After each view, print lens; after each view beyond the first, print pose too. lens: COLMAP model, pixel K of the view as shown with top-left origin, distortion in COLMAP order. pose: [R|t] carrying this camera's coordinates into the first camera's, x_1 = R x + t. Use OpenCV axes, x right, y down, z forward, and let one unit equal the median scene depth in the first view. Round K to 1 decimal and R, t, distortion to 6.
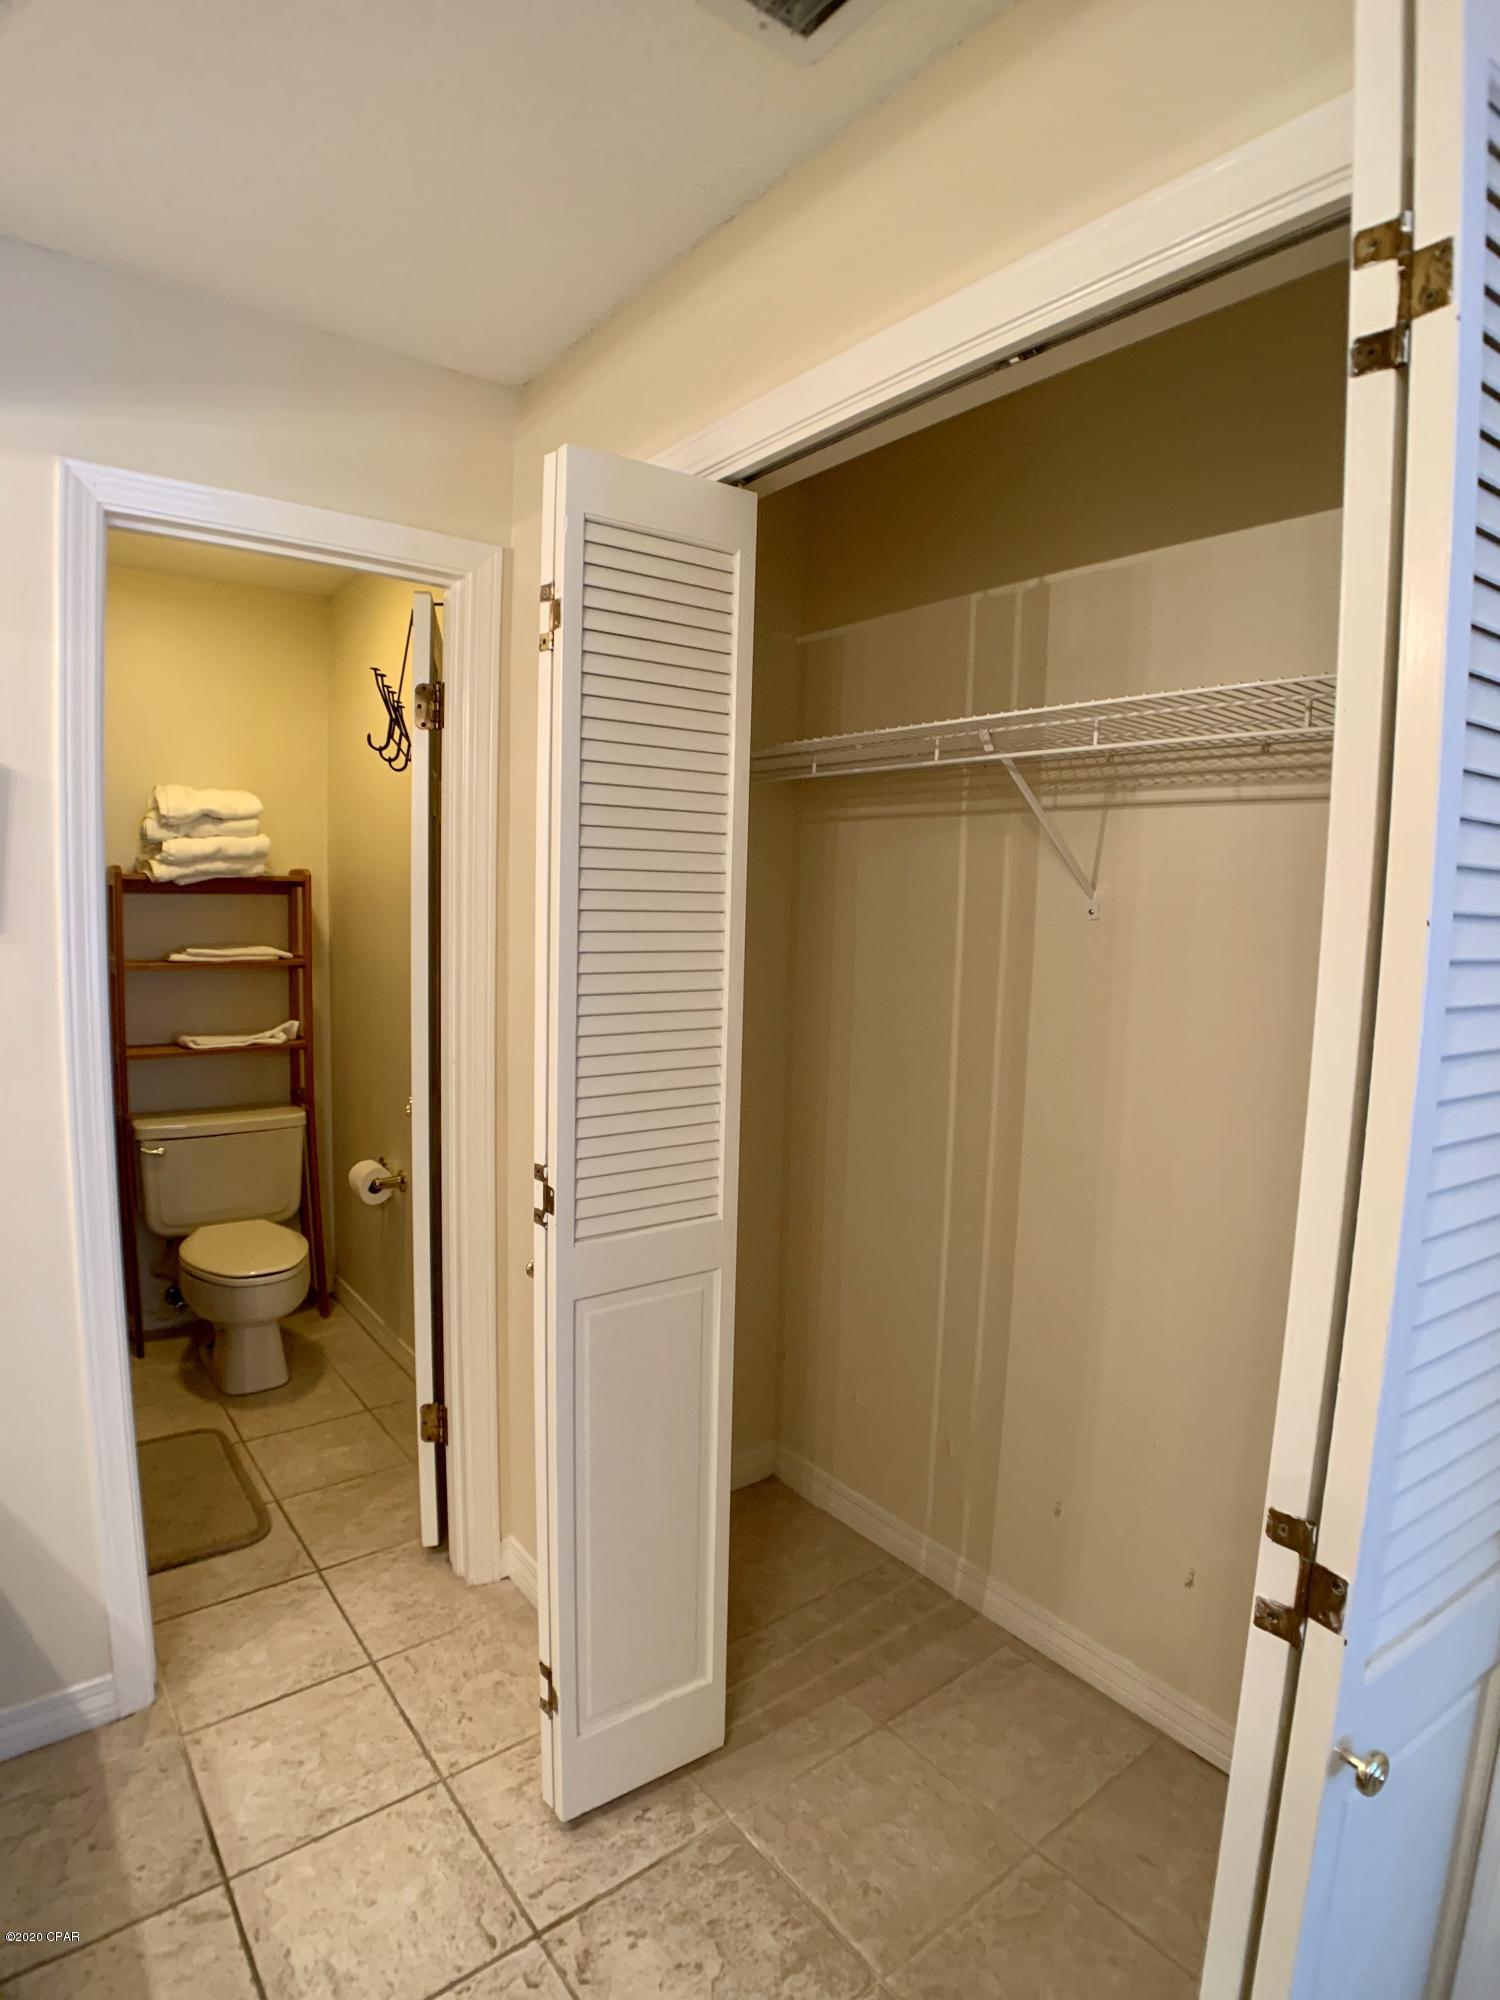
lens RADIAL K [[1084.3, 0, 803.8], [0, 1084.3, 997.2], [0, 0, 1]] dist [-0.105696, 0.023757]
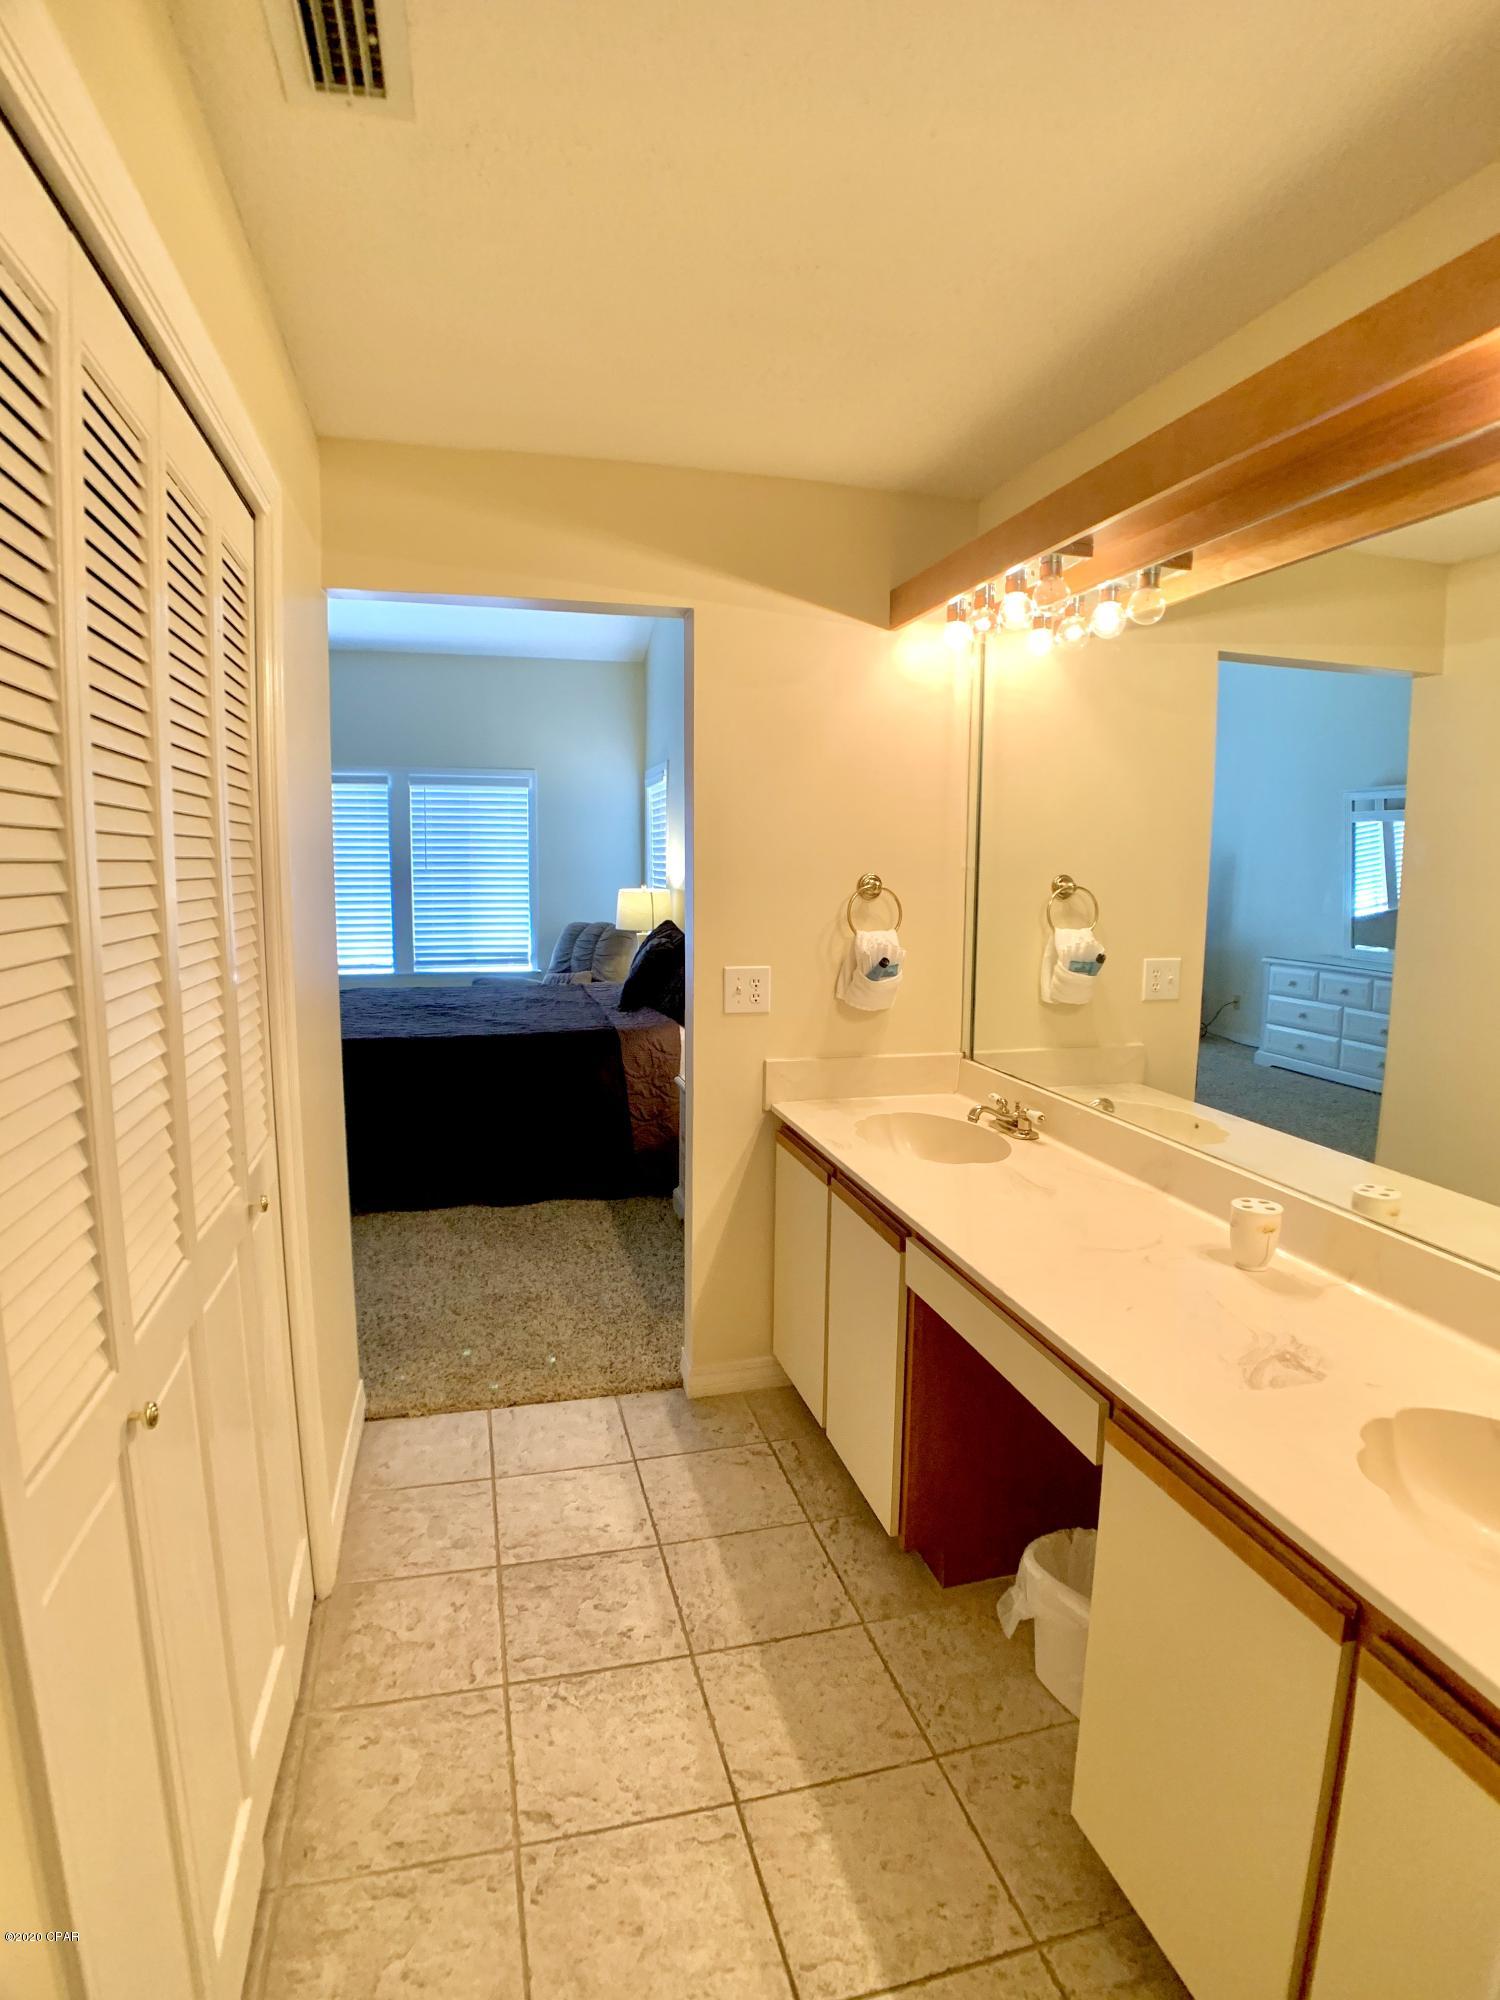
lens RADIAL K [[1096.4, 0, 755.1], [0, 1096.4, 1016.9], [0, 0, 1]] dist [-0.069514, 0.011113]
pose [[-0.907559, -0.081551, 0.411930, -0.545545], [0.014986, 0.974046, 0.225853, -0.110001], [-0.419658, 0.211148, -0.882782, 1.127170]]
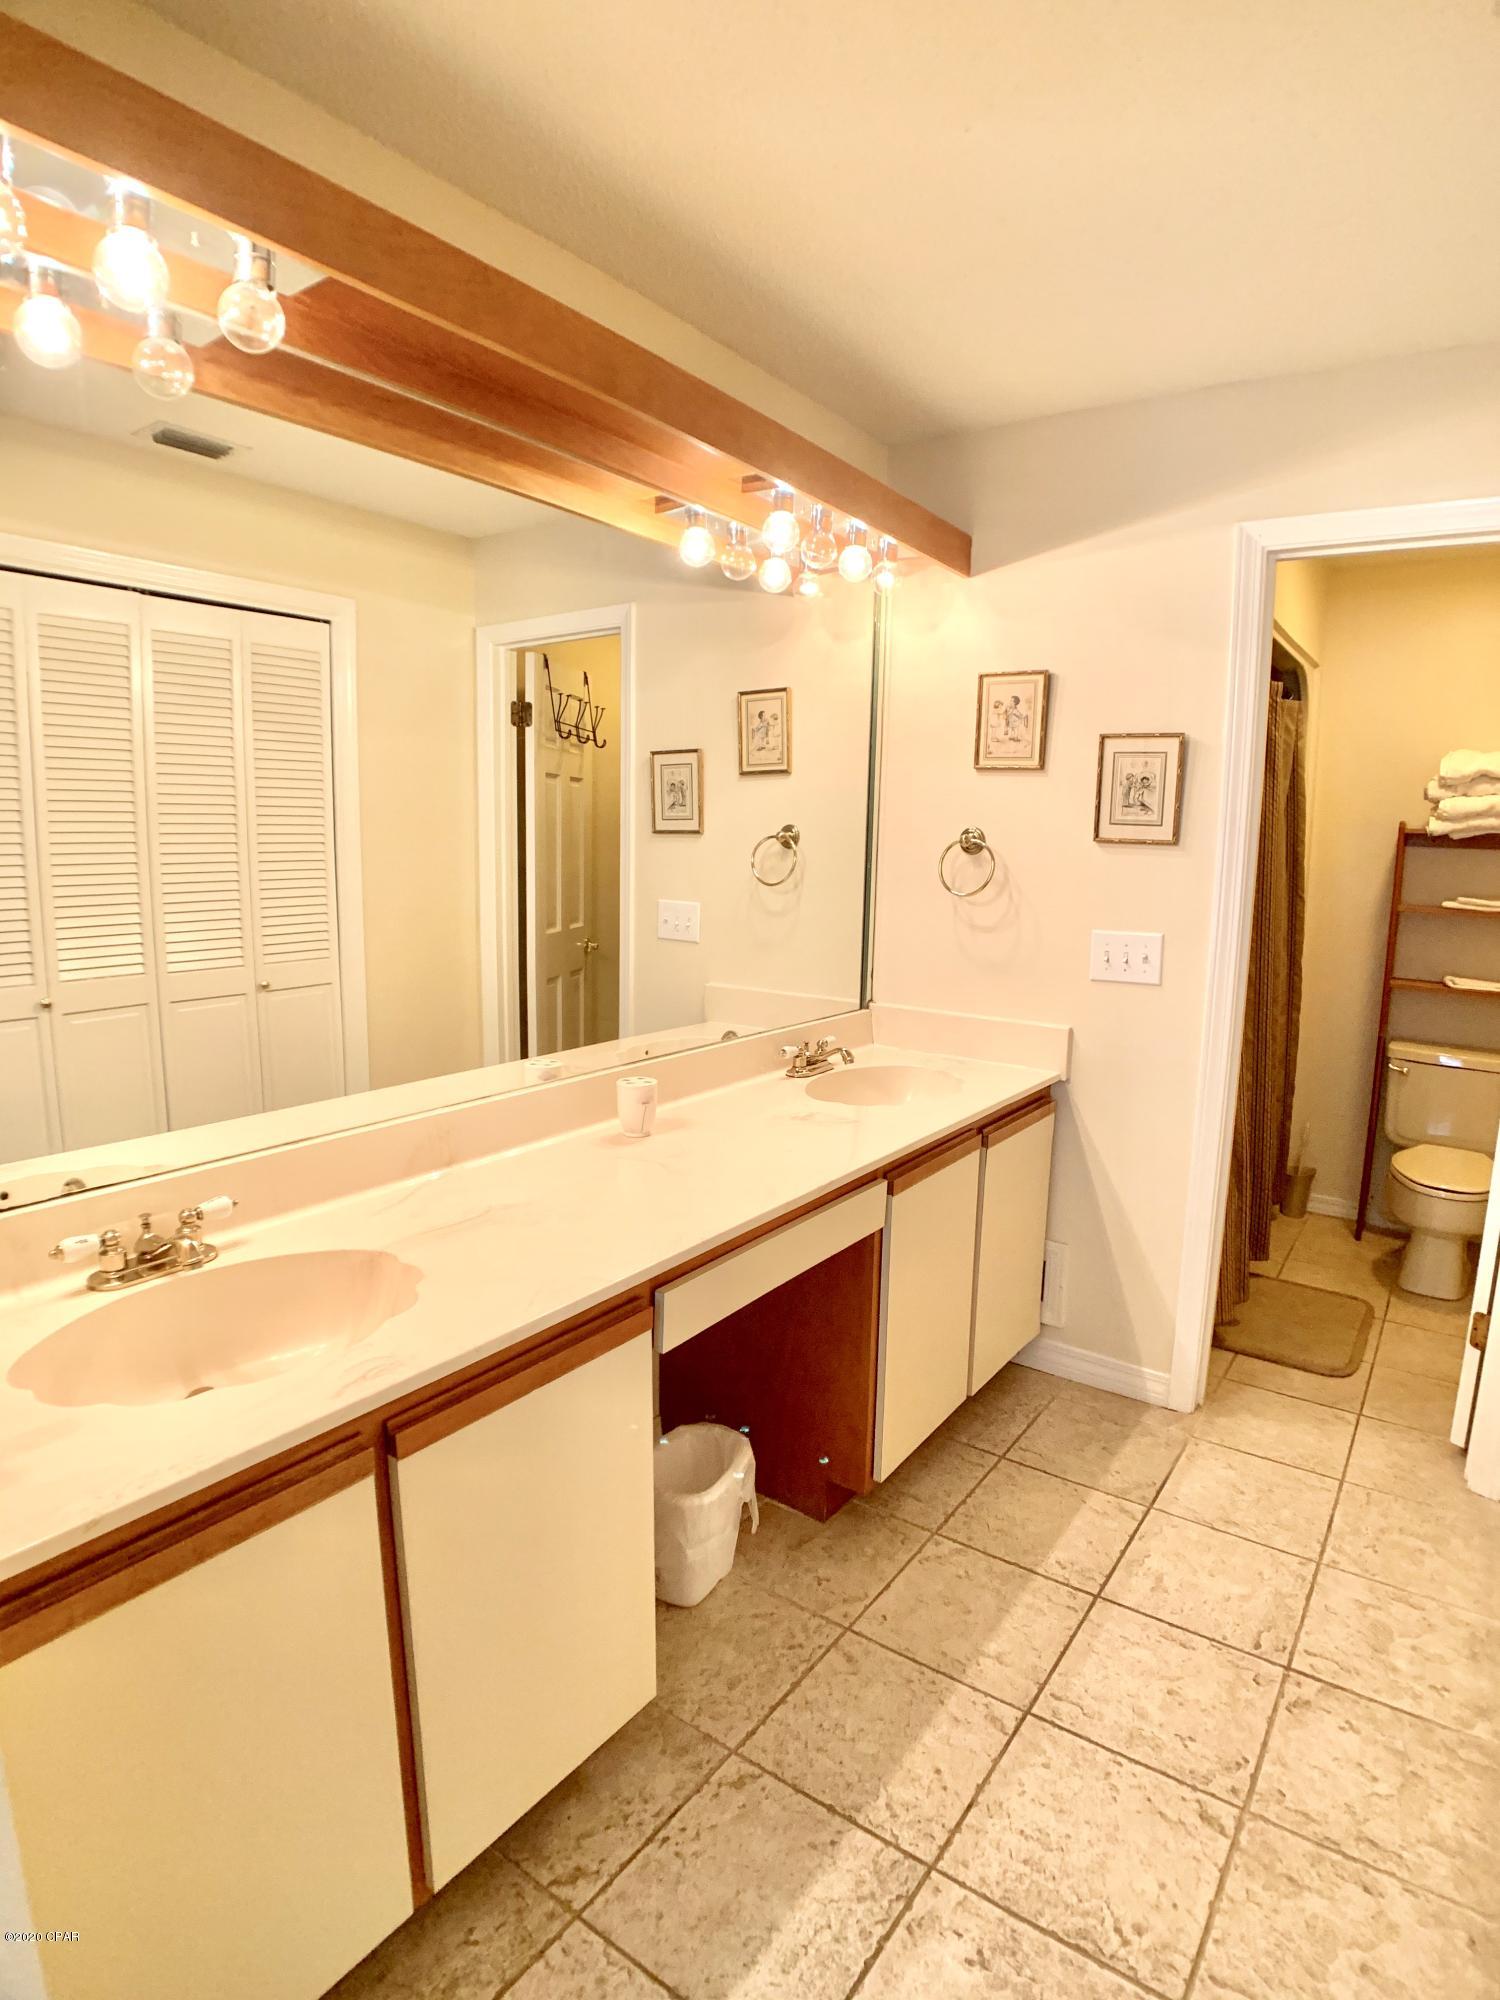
lens RADIAL K [[1096.4, 0, 755.1], [0, 1096.4, 1016.9], [0, 0, 1]] dist [-0.069514, 0.011113]
pose [[0.264093, 0.135743, -0.954897, 0.512056], [-0.108211, 0.987966, 0.110517, 0.057468], [0.958408, 0.074143, 0.275604, -0.031375]]
